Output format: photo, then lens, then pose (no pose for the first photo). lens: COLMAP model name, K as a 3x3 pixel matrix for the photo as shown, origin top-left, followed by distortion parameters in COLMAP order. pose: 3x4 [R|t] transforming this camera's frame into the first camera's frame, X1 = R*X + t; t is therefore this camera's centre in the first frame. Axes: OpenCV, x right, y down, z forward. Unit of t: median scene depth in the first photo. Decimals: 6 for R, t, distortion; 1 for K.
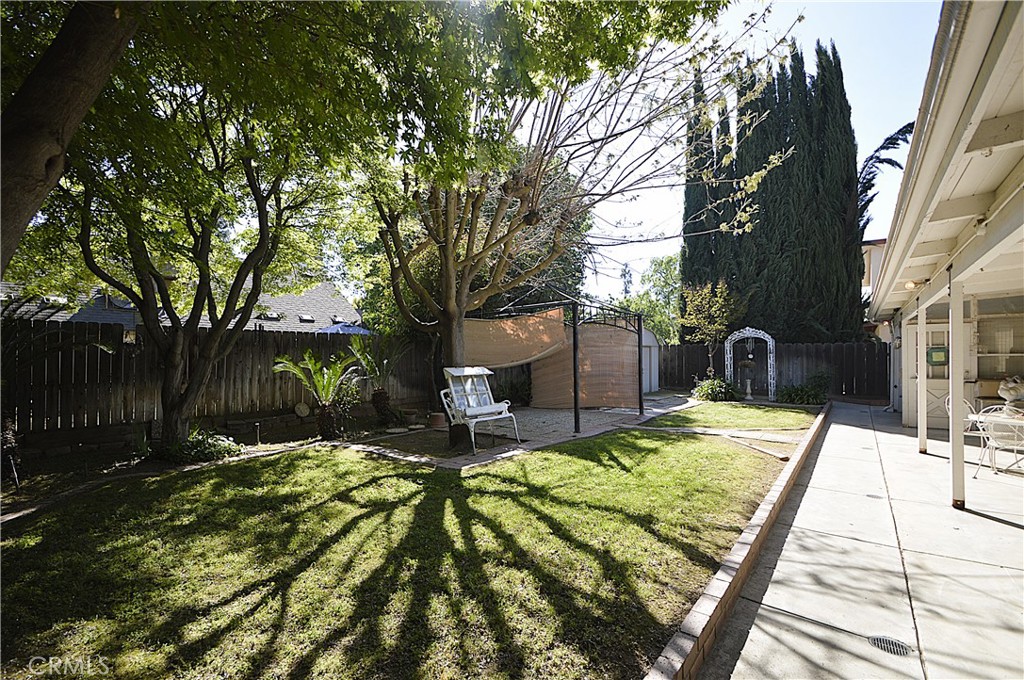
lens RADIAL K [[448.8, 0, 500.5], [0, 448.8, 352.7], [0, 0, 1]] dist [0.004353, -0.009564]
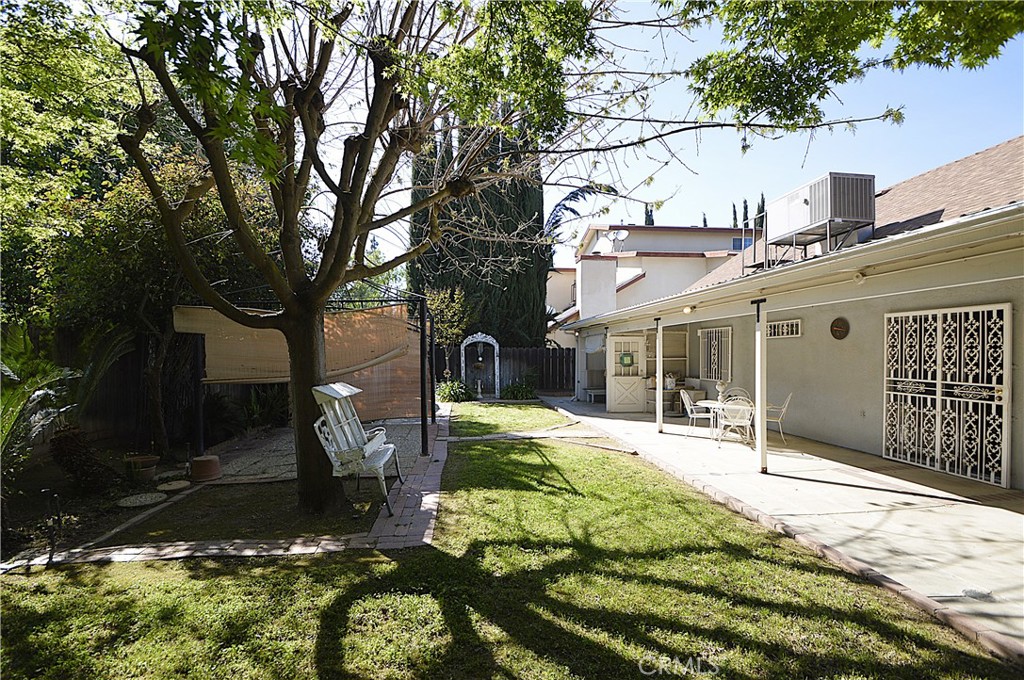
lens RADIAL K [[448.8, 0, 500.5], [0, 448.8, 351.6], [0, 0, 1]] dist [0.004353, -0.009564]
pose [[0.729578, 0.005697, 0.683874, -0.546364], [-0.005607, 0.999982, -0.002349, -0.025755], [-0.683875, -0.002121, 0.729596, 0.539644]]
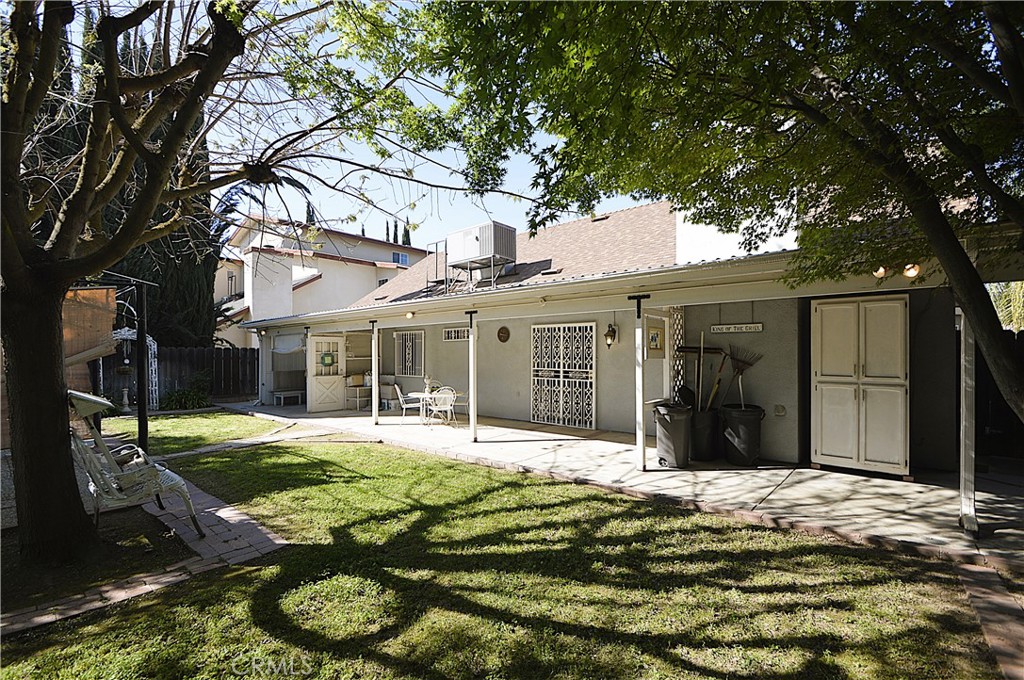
lens RADIAL K [[448.8, 0, 496.2], [0, 448.8, 351.8], [0, 0, 1]] dist [0.004353, -0.009564]
pose [[0.070304, 0.007657, 0.997496, -0.845067], [-0.000645, 0.999971, -0.007631, -0.014072], [-0.997525, -0.000107, 0.070307, 0.784712]]
